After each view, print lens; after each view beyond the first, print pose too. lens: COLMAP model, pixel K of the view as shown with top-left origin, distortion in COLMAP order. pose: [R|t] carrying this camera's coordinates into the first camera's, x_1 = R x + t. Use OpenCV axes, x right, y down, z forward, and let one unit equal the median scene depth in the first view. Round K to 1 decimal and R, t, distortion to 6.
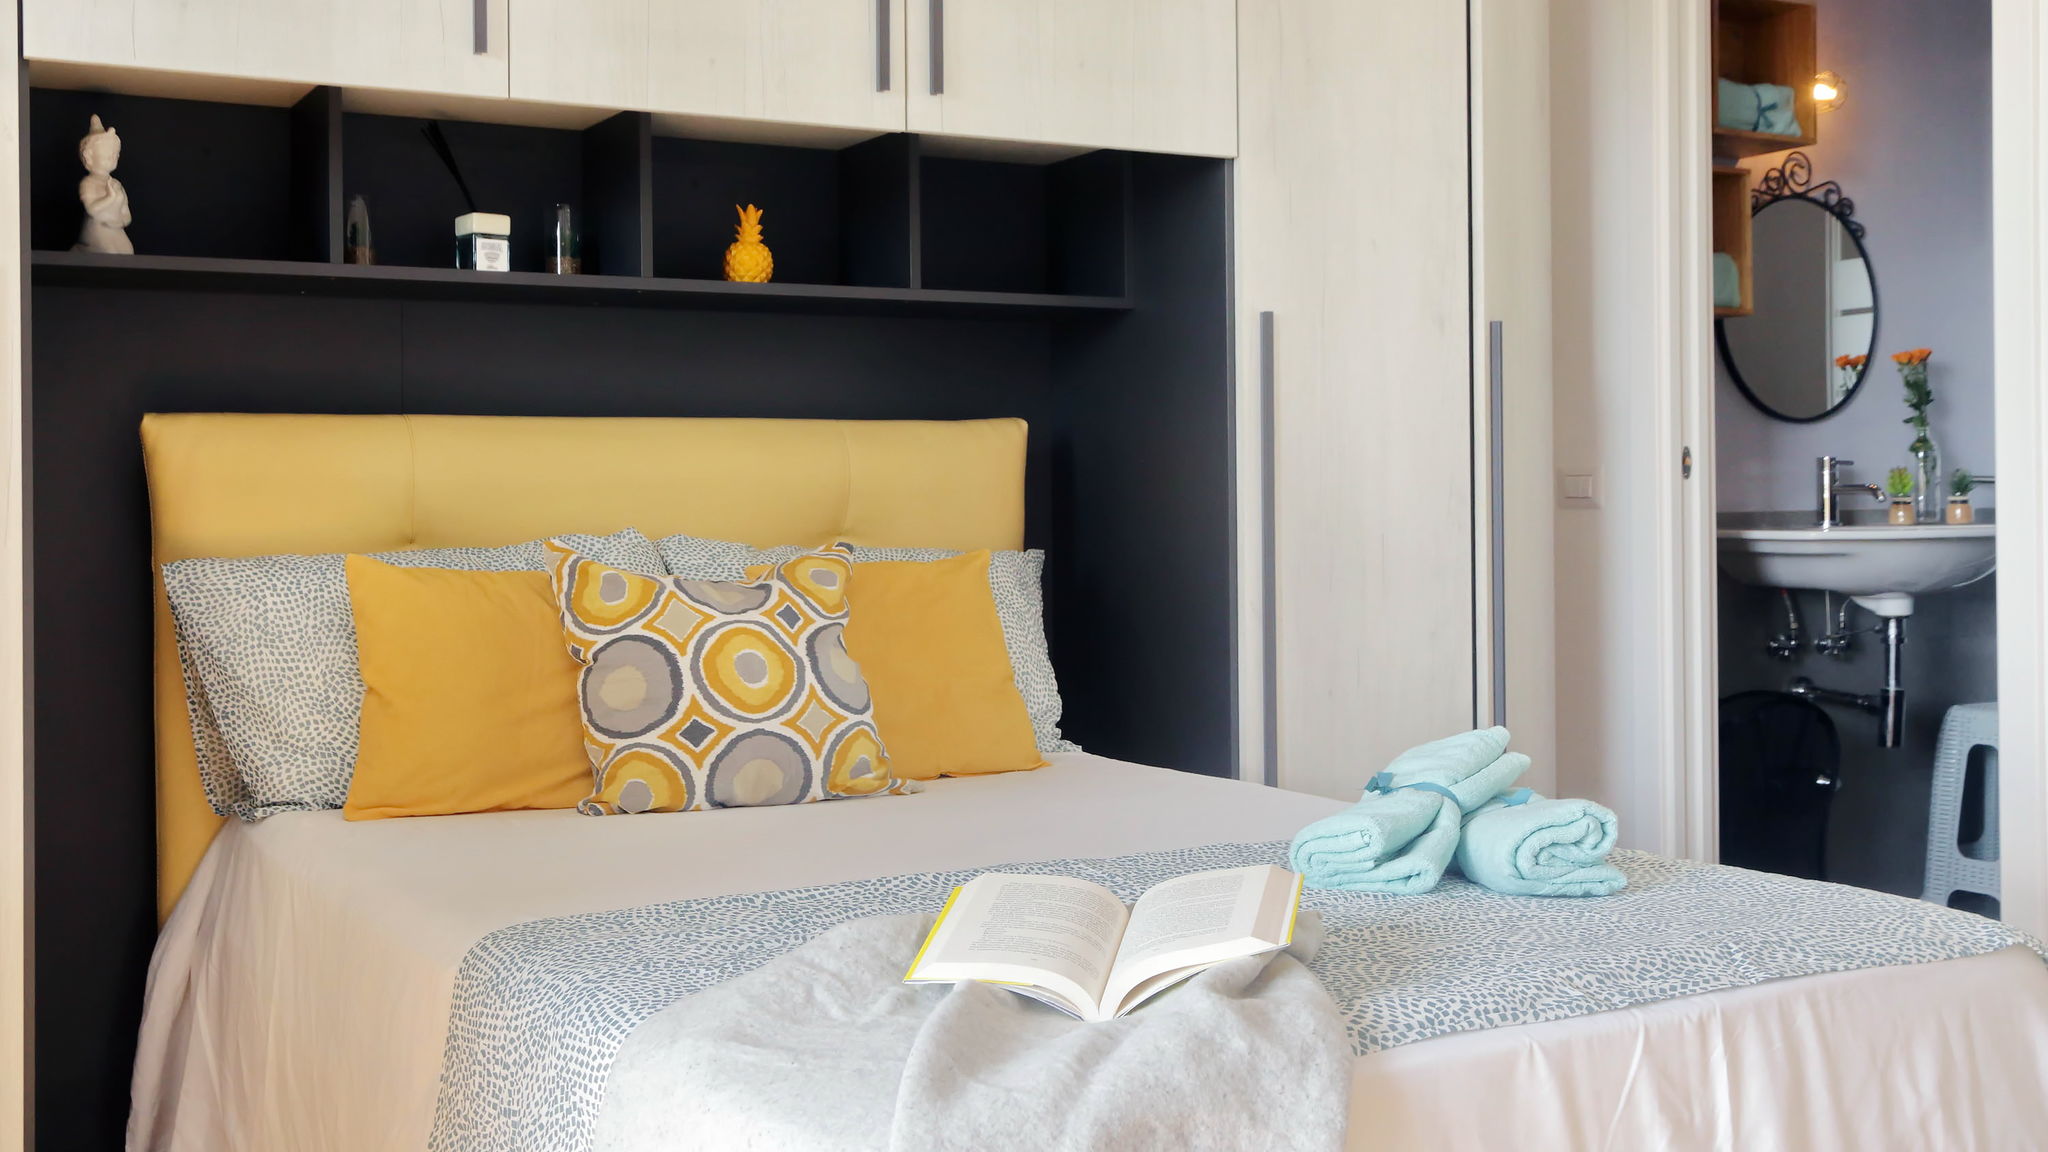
lens RADIAL K [[2158.9, 0, 995.4], [0, 2158.9, 482.1], [0, 0, 1]] dist [0.011685, 0.017700]
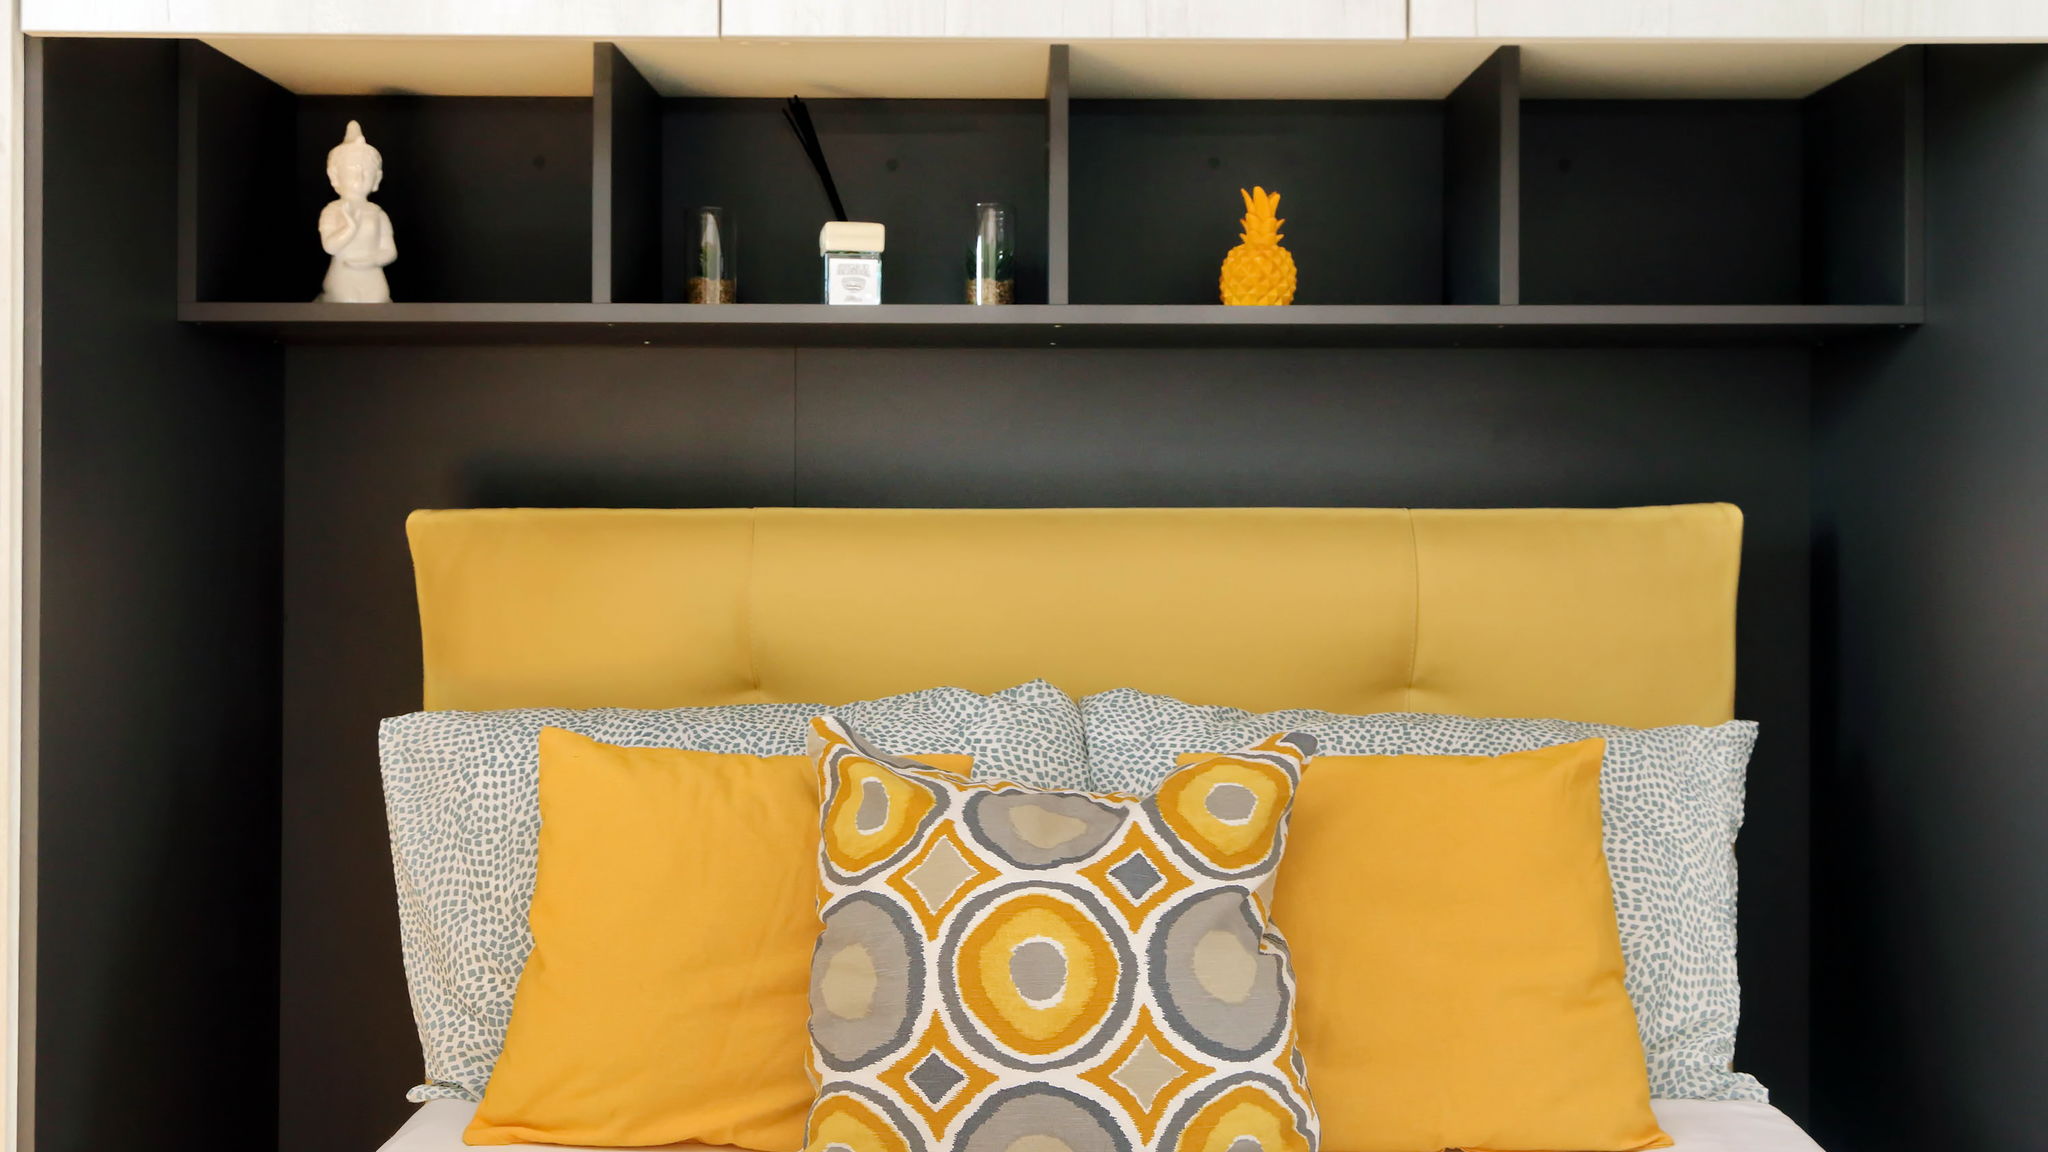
lens RADIAL K [[1993.0, 0, 1033.6], [0, 1993.0, 492.1], [0, 0, 1]] dist [0.015217, 0.008216]
pose [[0.883878, 0.006776, -0.467668, 0.136807], [-0.005303, 0.999976, 0.004466, -0.045768], [0.467687, -0.001467, 0.883893, 0.519504]]
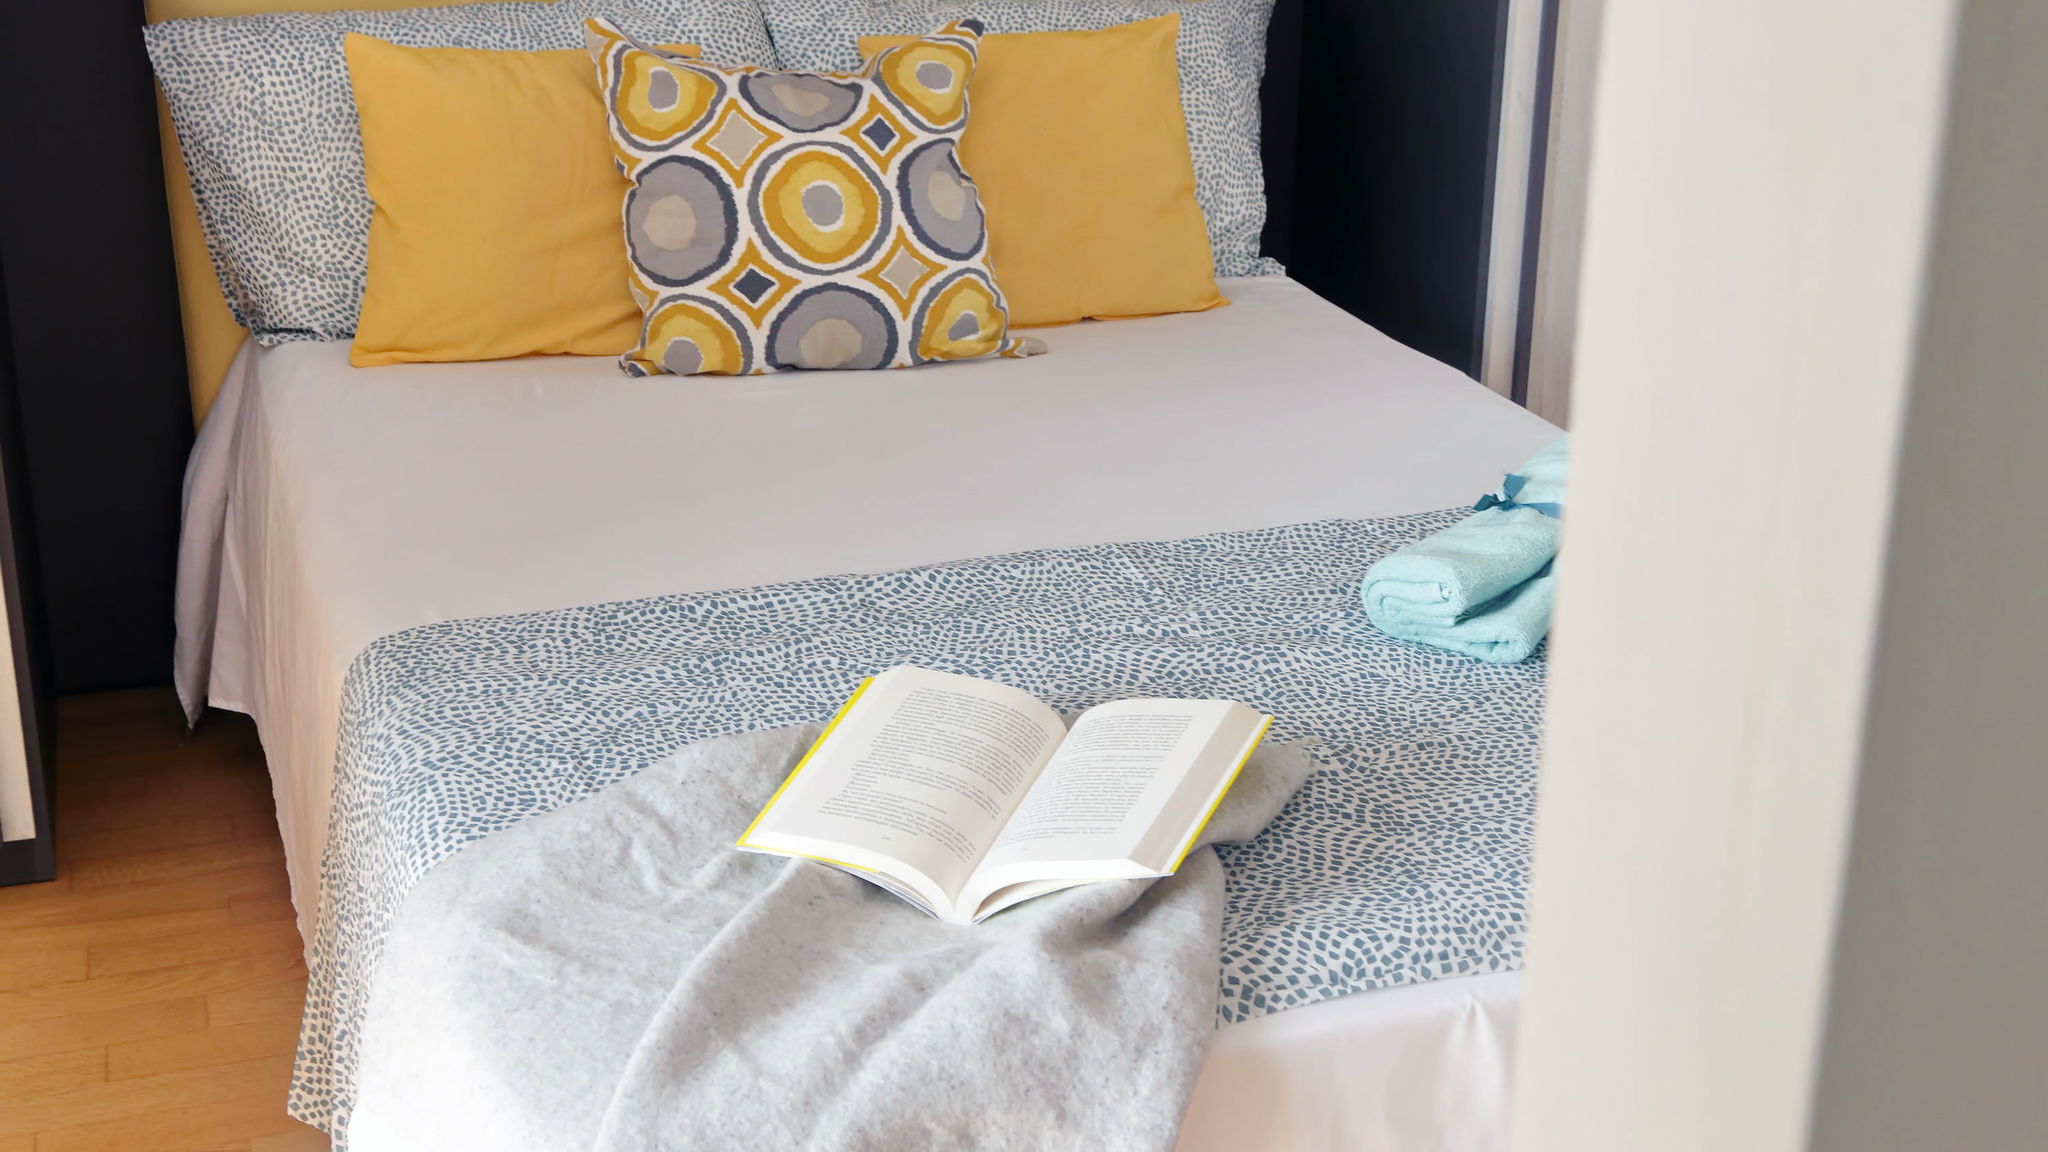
lens RADIAL K [[2568.0, 0, 1024.0], [0, 2568.0, 576.0], [0, 0, 1]] dist [0.031719, -0.010062]
pose [[0.985123, 0.075709, -0.154275, 0.118986], [-0.017282, 0.936821, 0.349381, -0.120490], [0.170979, -0.341517, 0.924193, 0.077274]]
